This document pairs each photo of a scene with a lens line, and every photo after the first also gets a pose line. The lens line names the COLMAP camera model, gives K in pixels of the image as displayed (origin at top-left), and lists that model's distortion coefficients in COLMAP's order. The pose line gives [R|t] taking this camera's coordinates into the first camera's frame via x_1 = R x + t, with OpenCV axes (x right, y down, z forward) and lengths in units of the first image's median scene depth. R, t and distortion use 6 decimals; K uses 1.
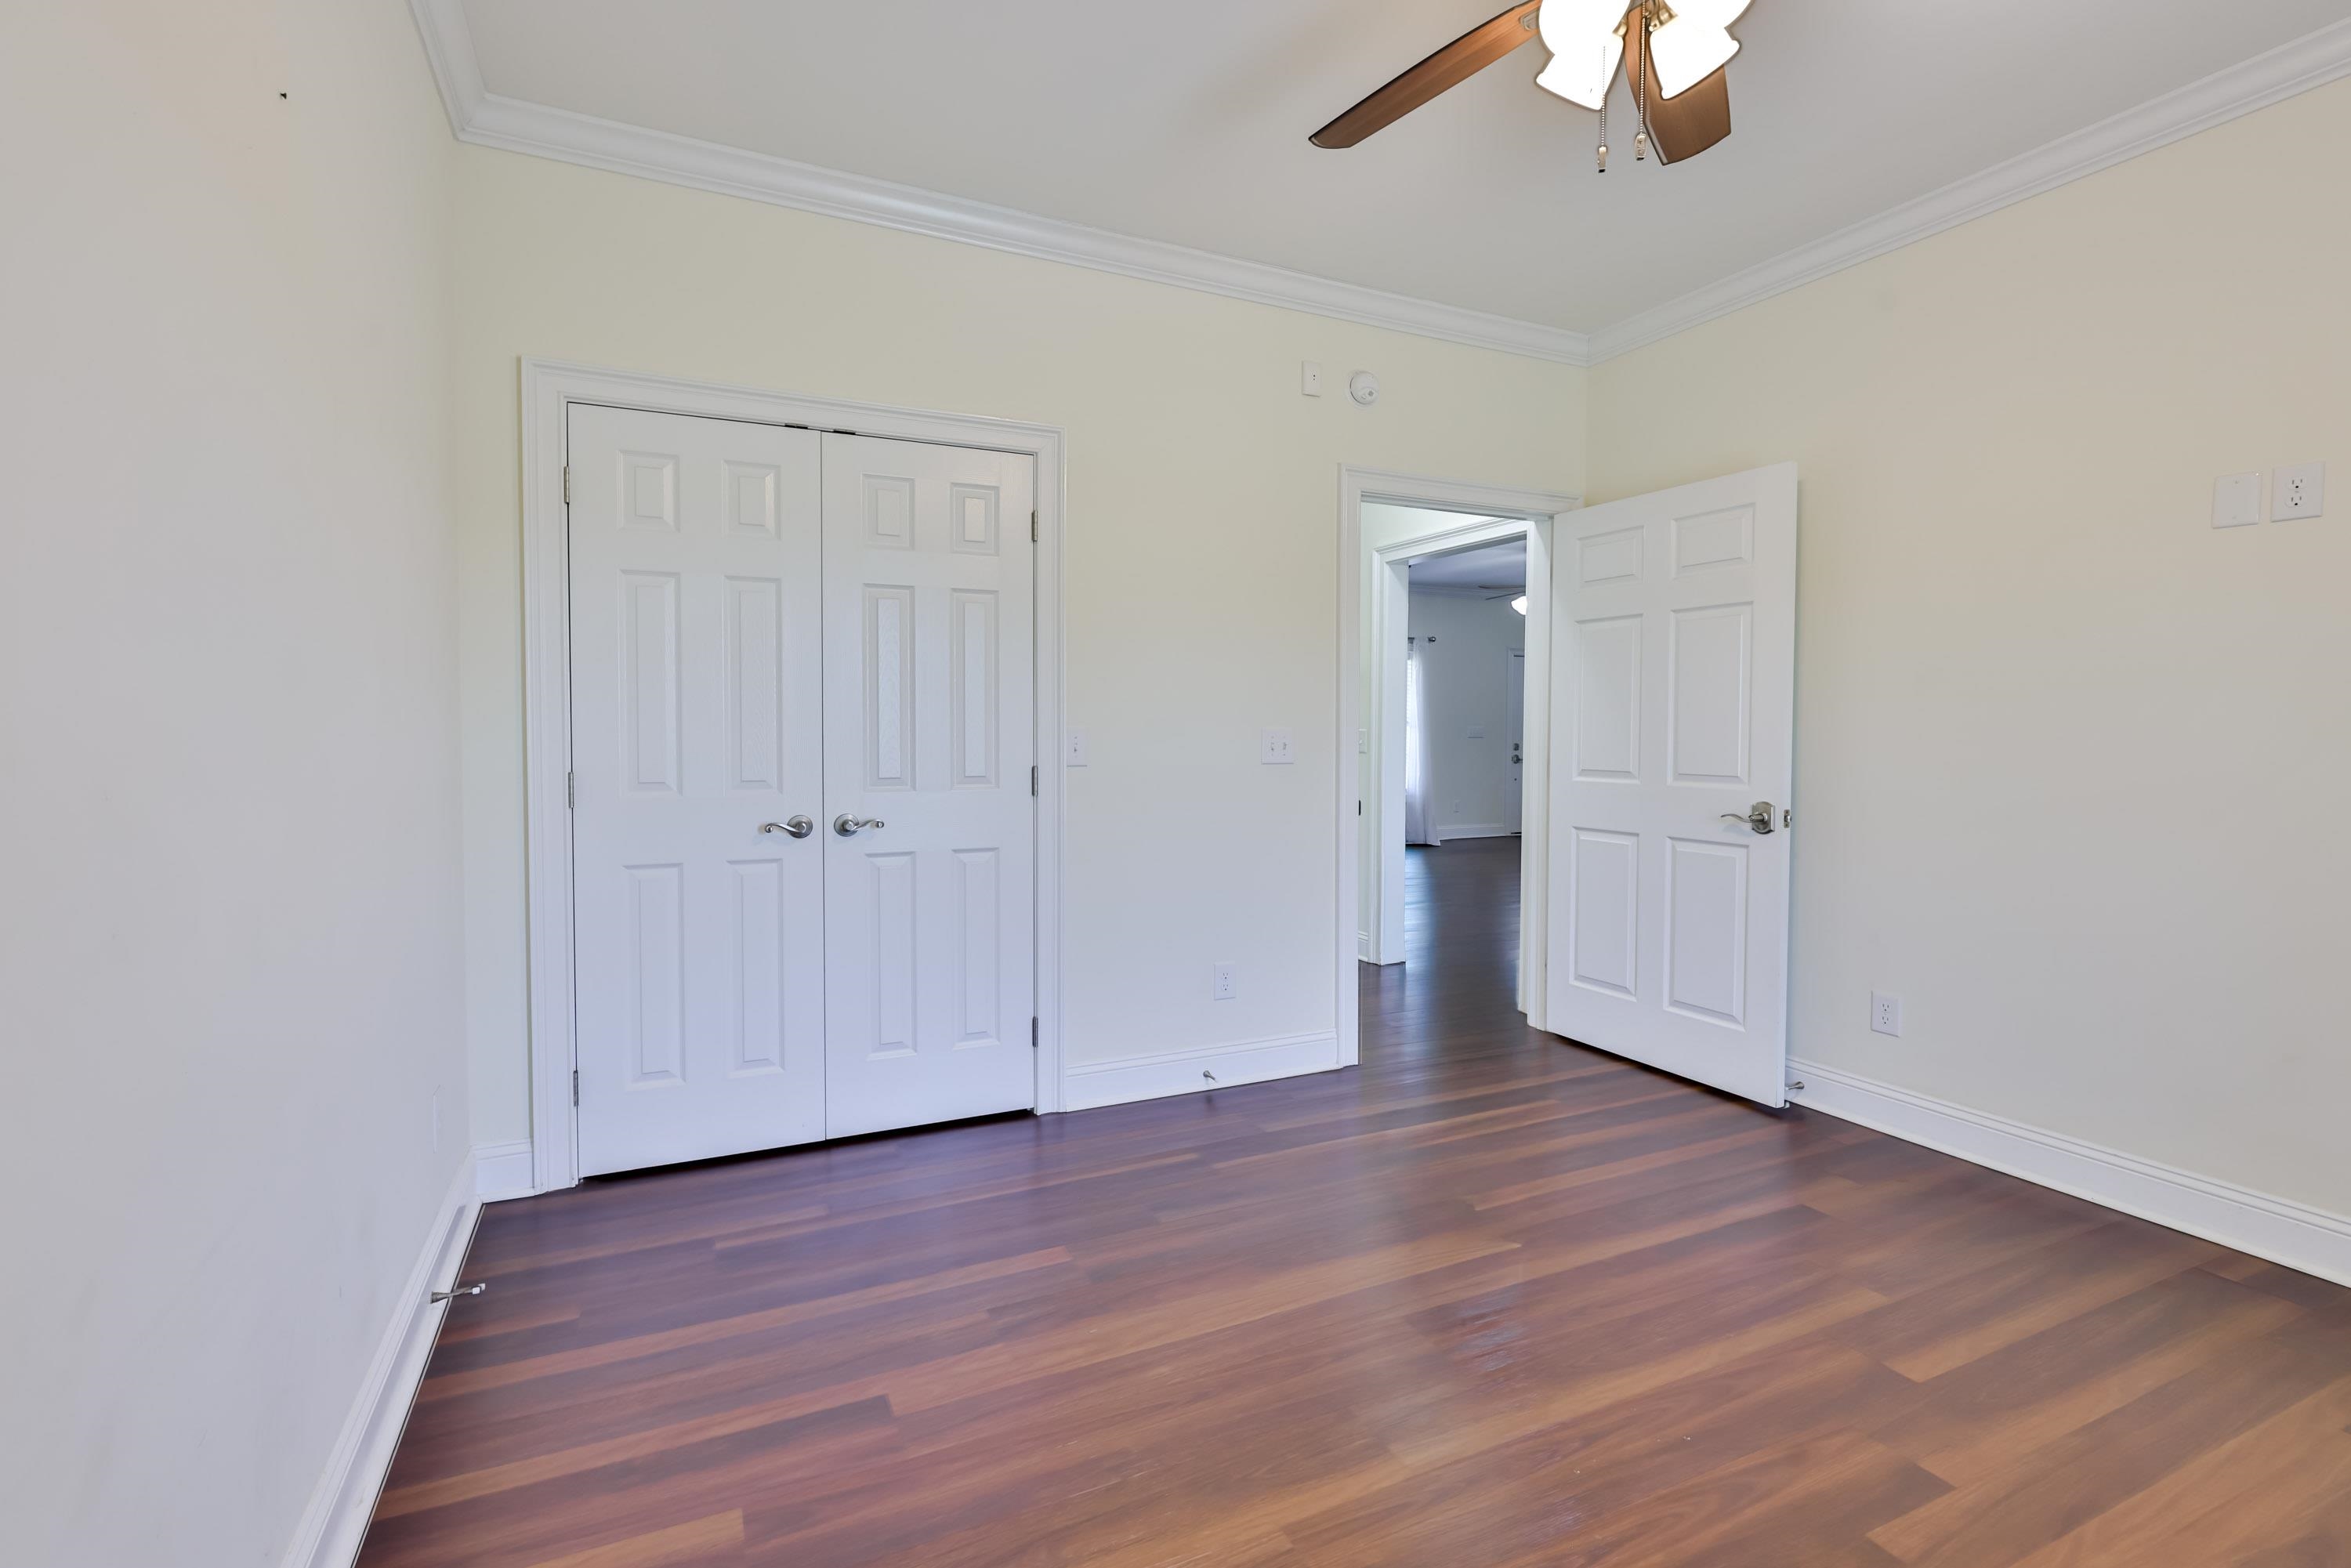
lens RADIAL K [[1136.1, 0, 1180.3], [0, 1136.1, 776.8], [0, 0, 1]] dist [-0.035893, 0.000649]
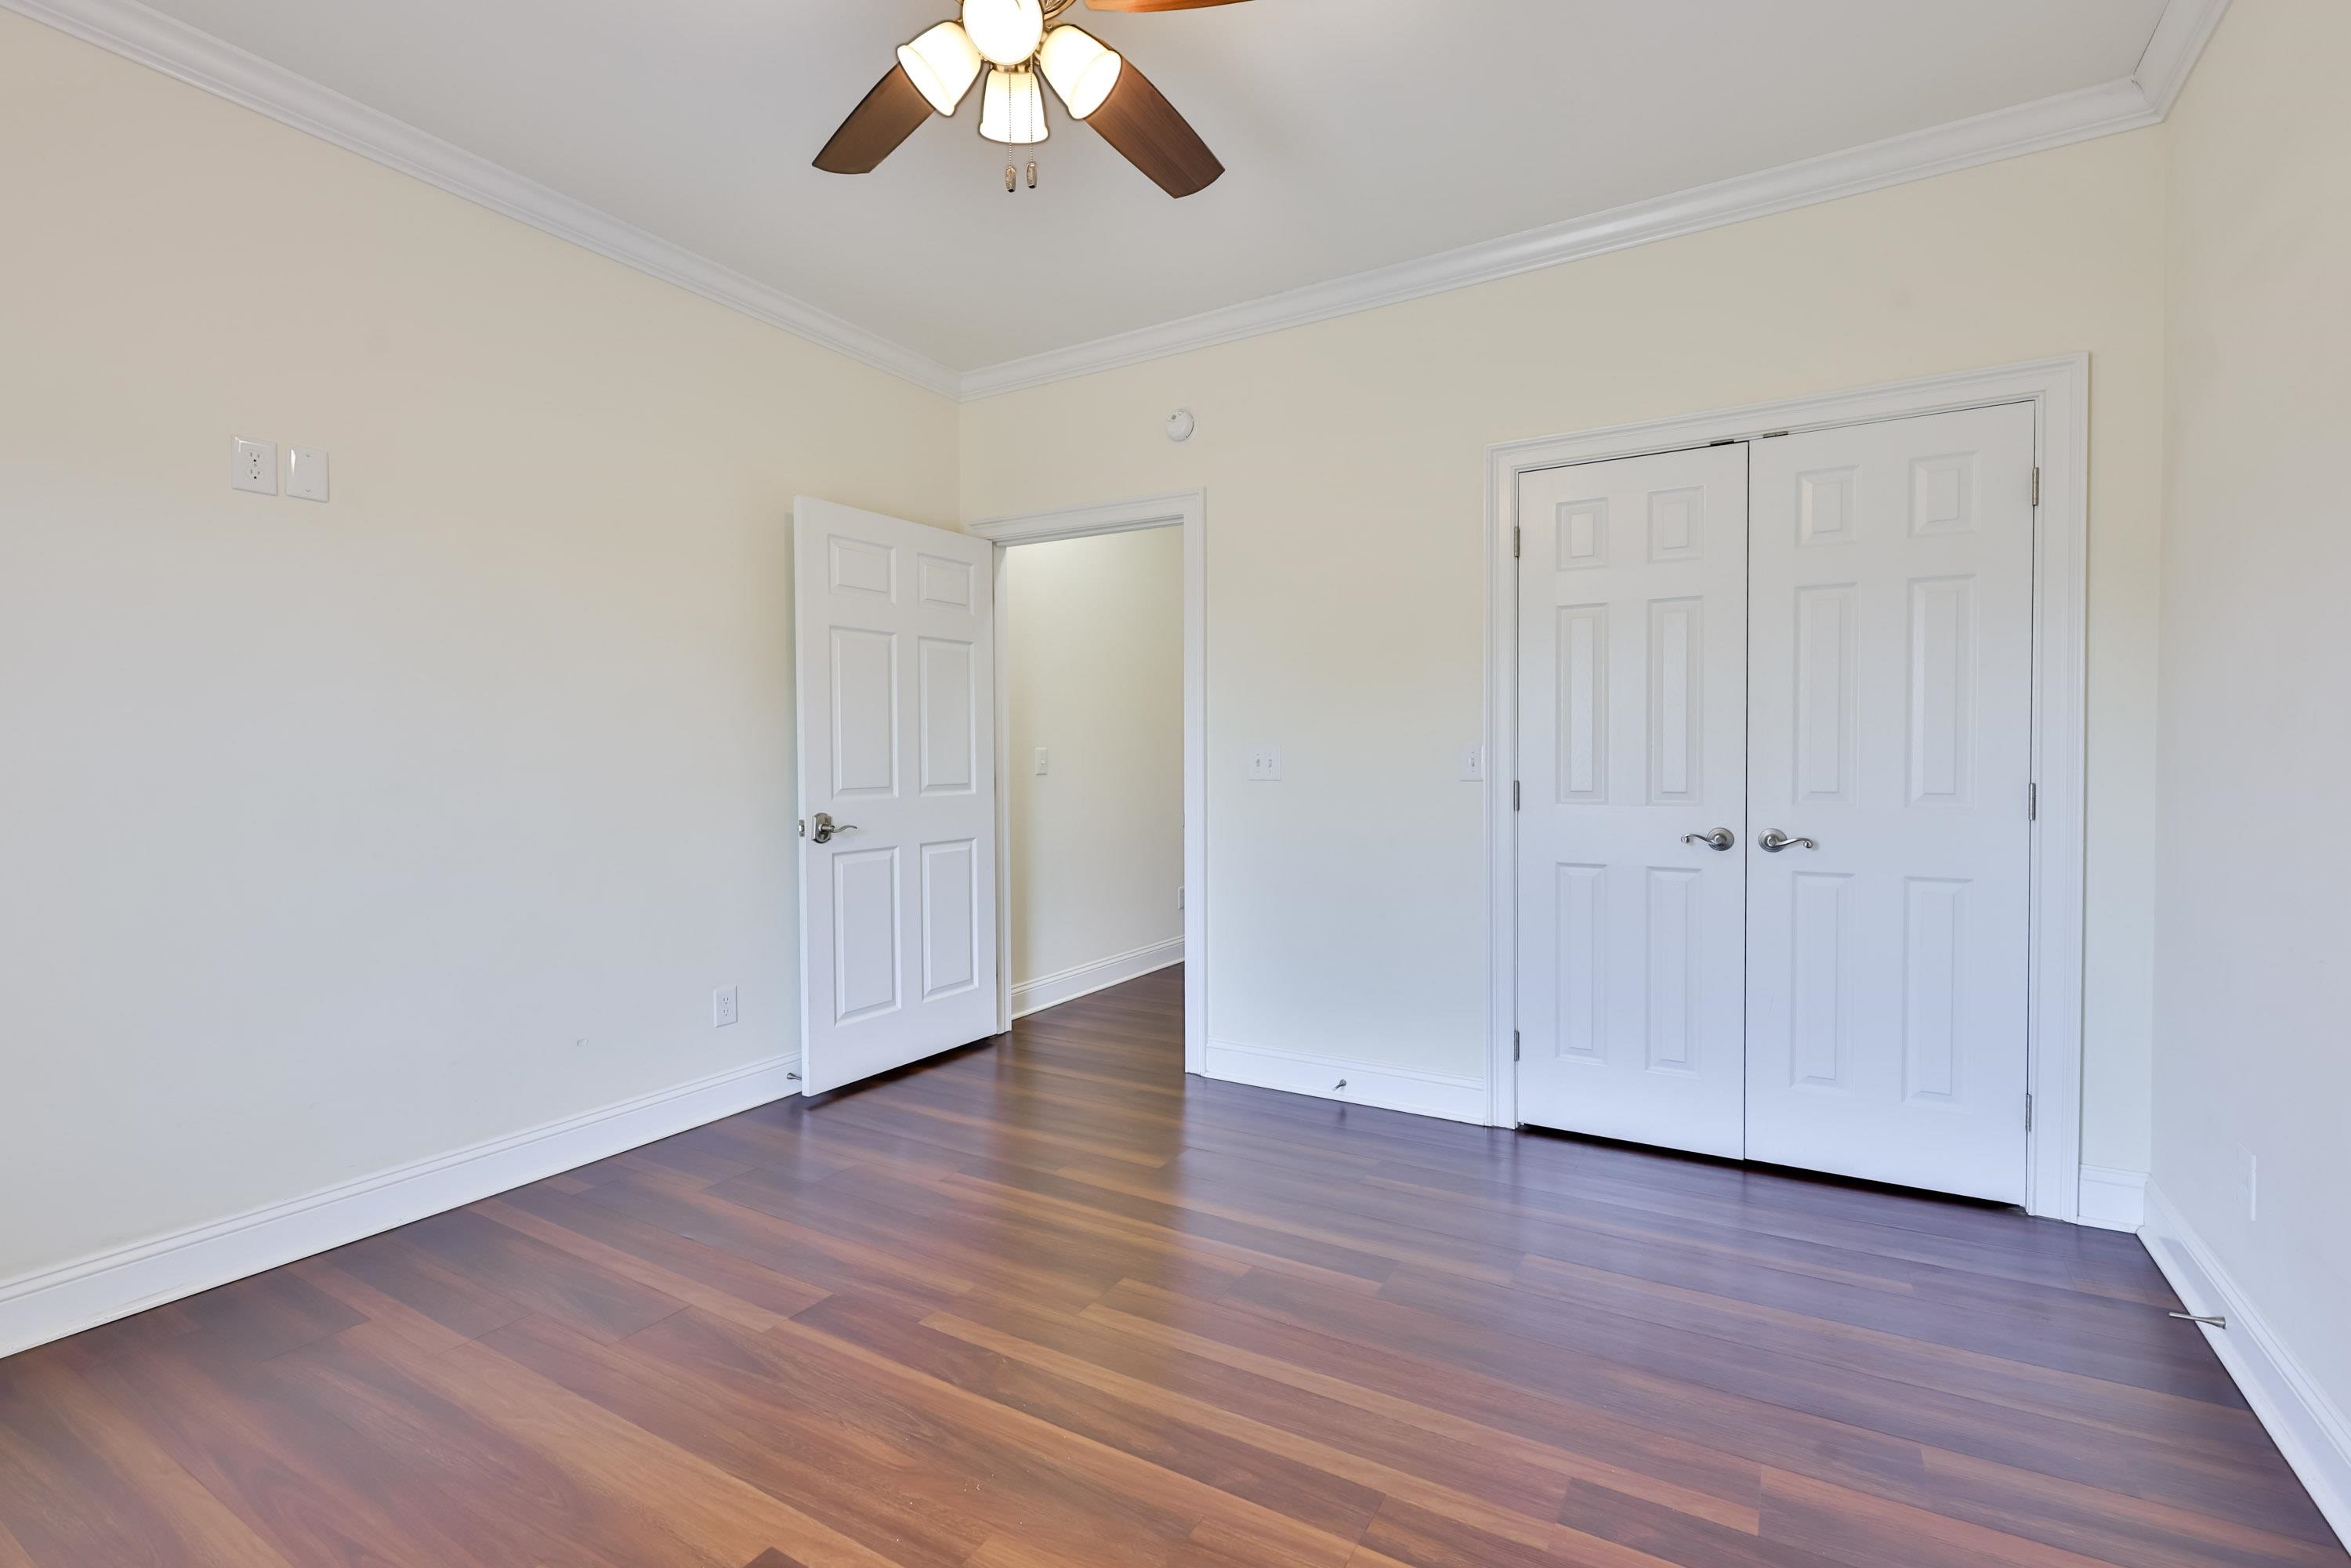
lens RADIAL K [[1031.4, 0, 1171.9], [0, 1031.4, 760.7], [0, 0, 1]] dist [-0.001975, -0.000332]
pose [[0.559998, 0.008571, -0.828450, 0.155970], [-0.028511, 0.999554, -0.008932, -0.003278], [0.828003, 0.028622, 0.559992, 0.078416]]
